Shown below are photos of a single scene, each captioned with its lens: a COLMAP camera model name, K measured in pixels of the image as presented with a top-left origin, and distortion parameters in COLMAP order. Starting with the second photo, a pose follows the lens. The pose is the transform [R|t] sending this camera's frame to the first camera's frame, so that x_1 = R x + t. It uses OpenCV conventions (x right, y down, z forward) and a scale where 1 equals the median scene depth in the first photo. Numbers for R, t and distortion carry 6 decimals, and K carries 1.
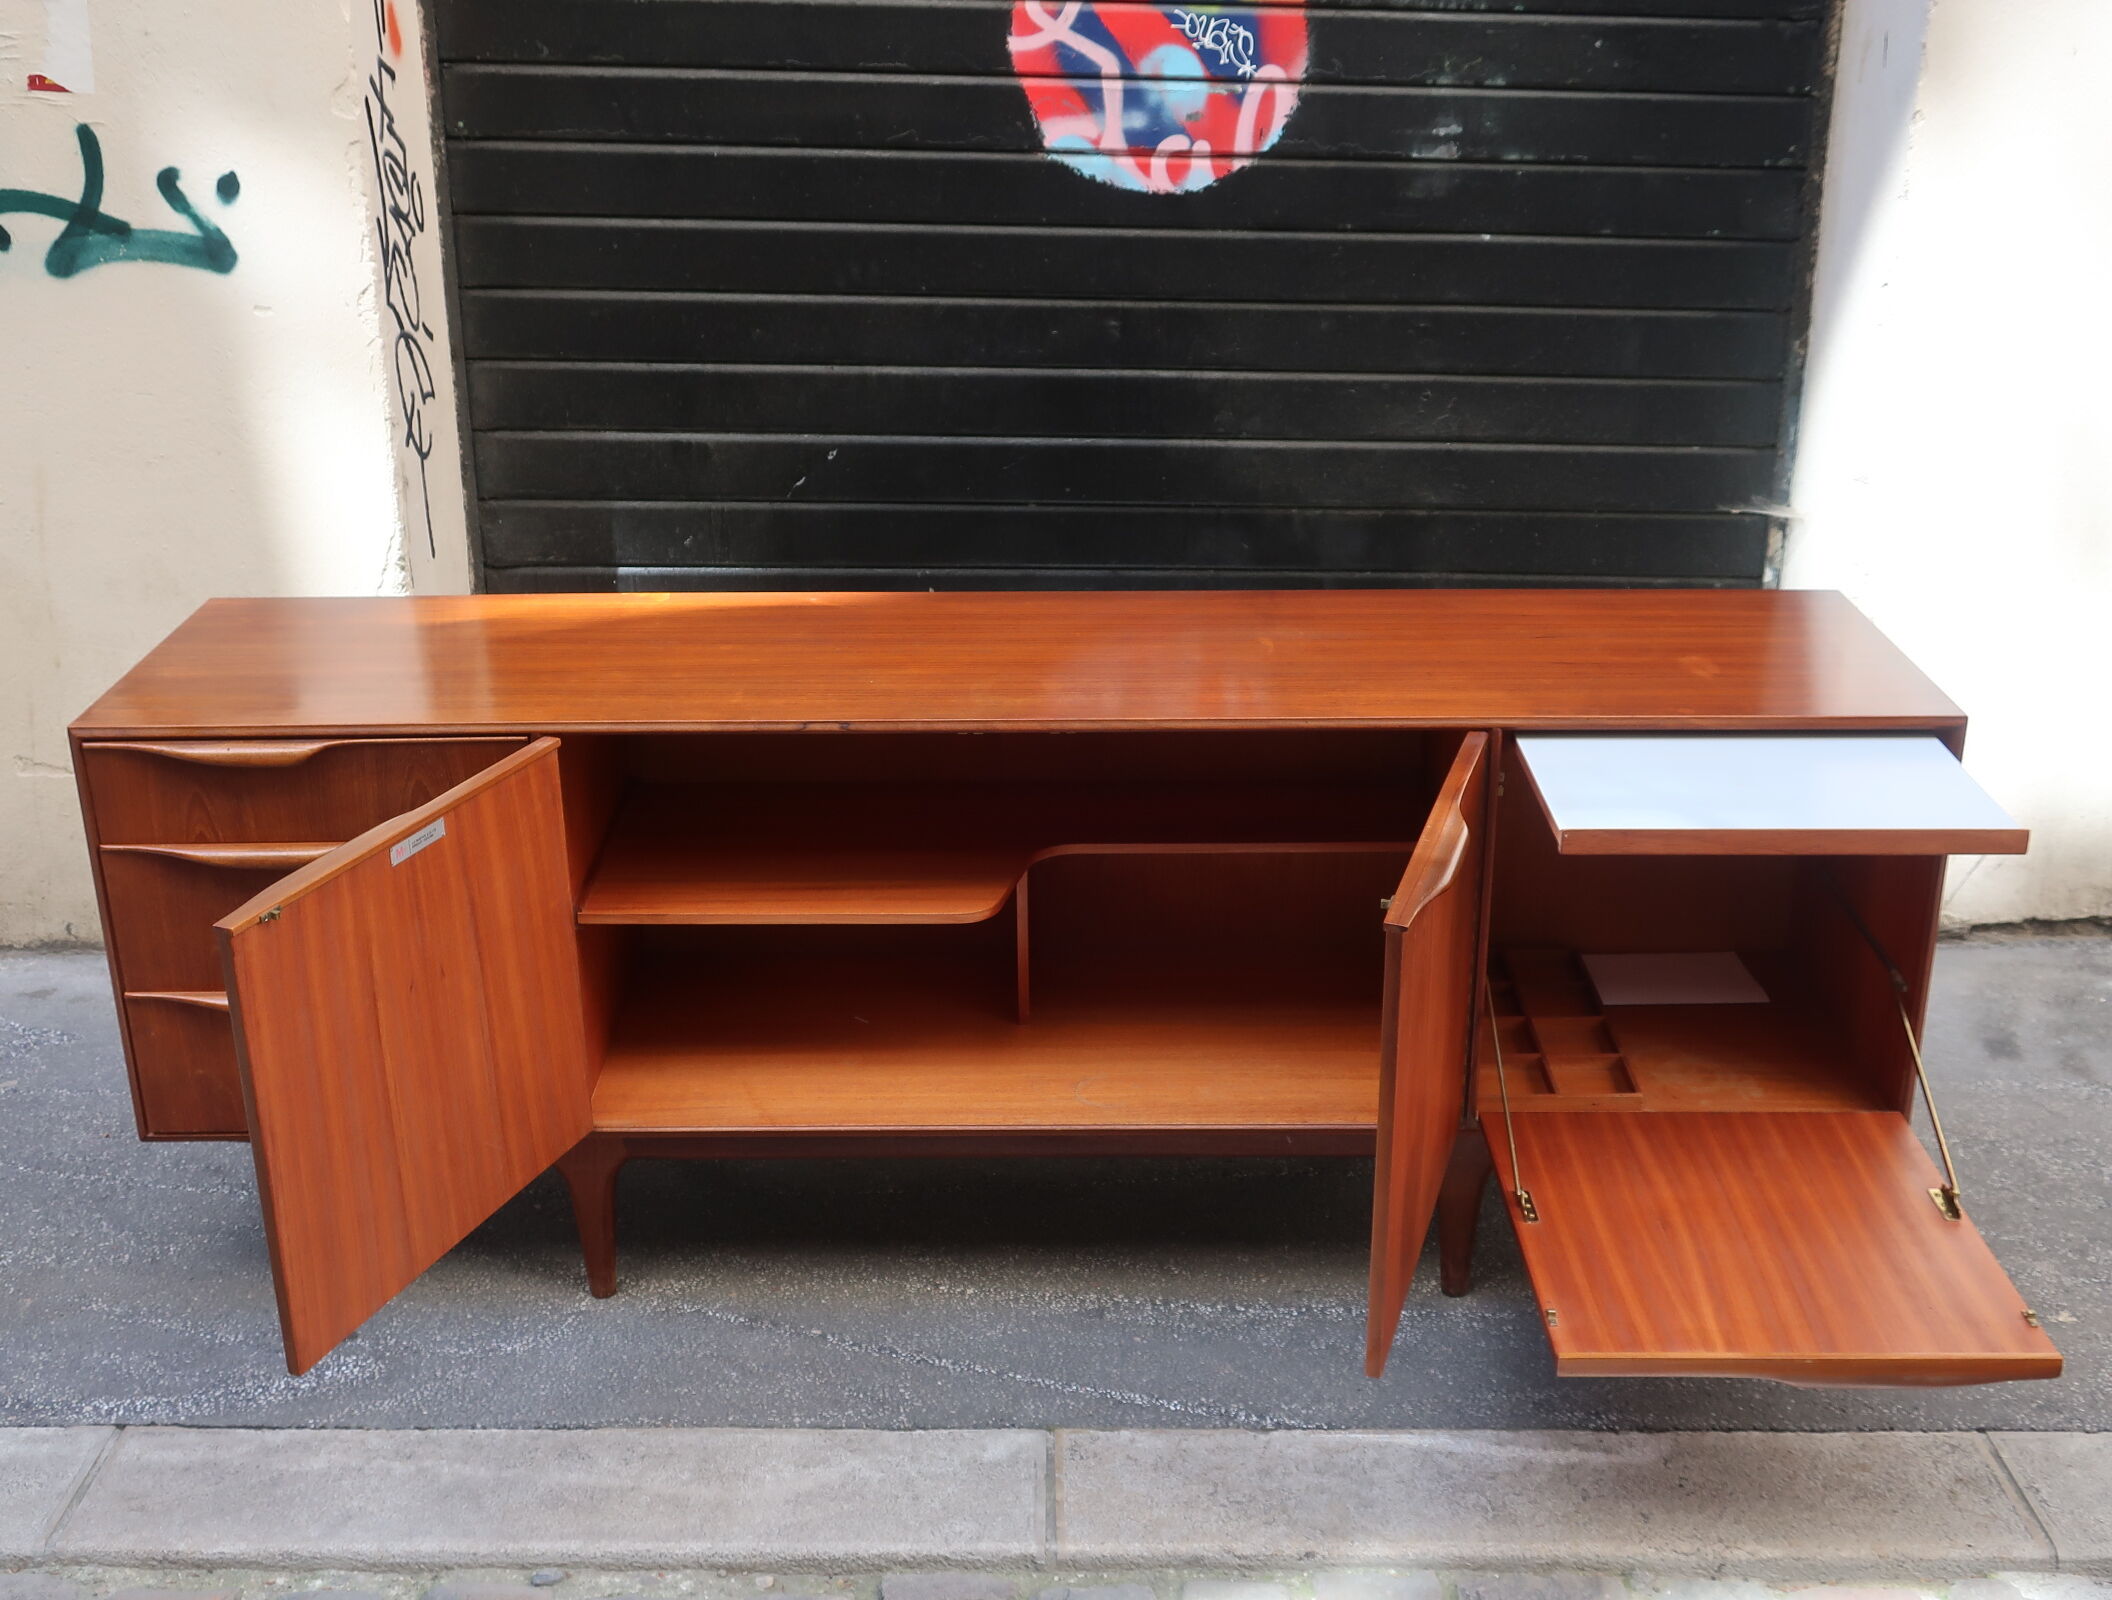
lens RADIAL K [[2359.7, 0, 1044.5], [0, 2359.7, 792.9], [0, 0, 1]] dist [0.014727, 0.000000]
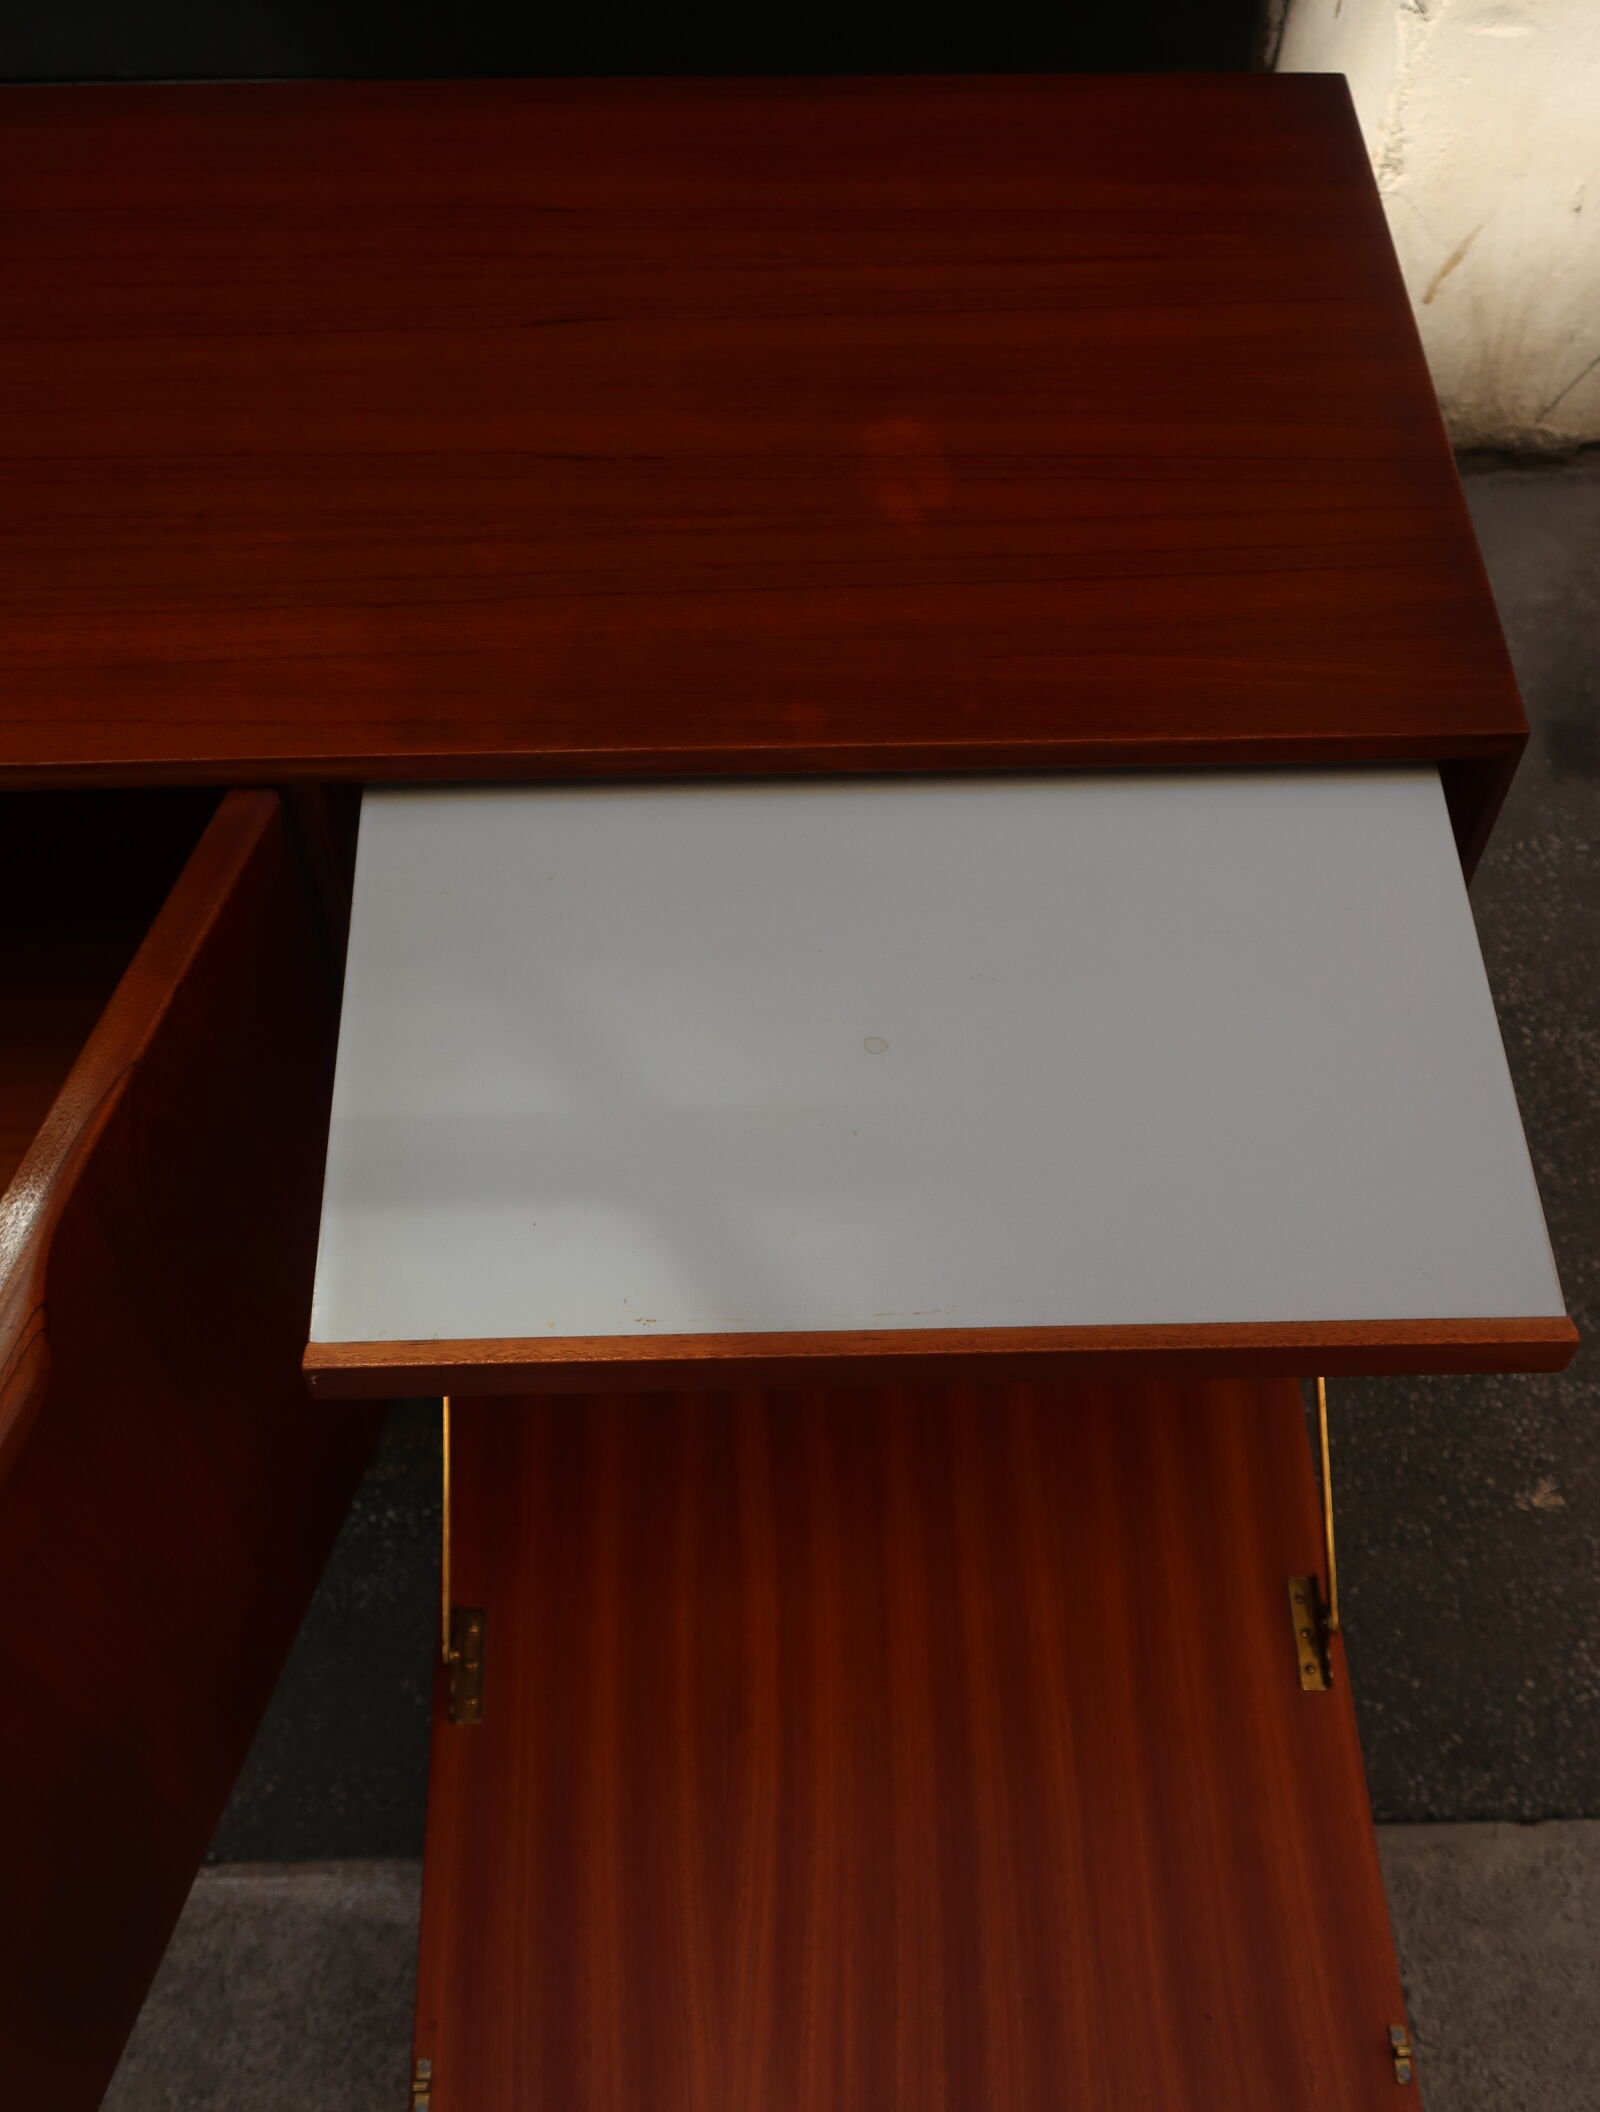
lens RADIAL K [[2359.7, 0, 817.1], [0, 2359.7, 1055.1], [0, 0, 1]] dist [0.014727, 0.000000]
pose [[0.998620, -0.028299, 0.044246, 0.213903], [-0.000972, 0.832328, 0.554282, -0.168462], [-0.052513, -0.553560, 0.831152, 0.544345]]
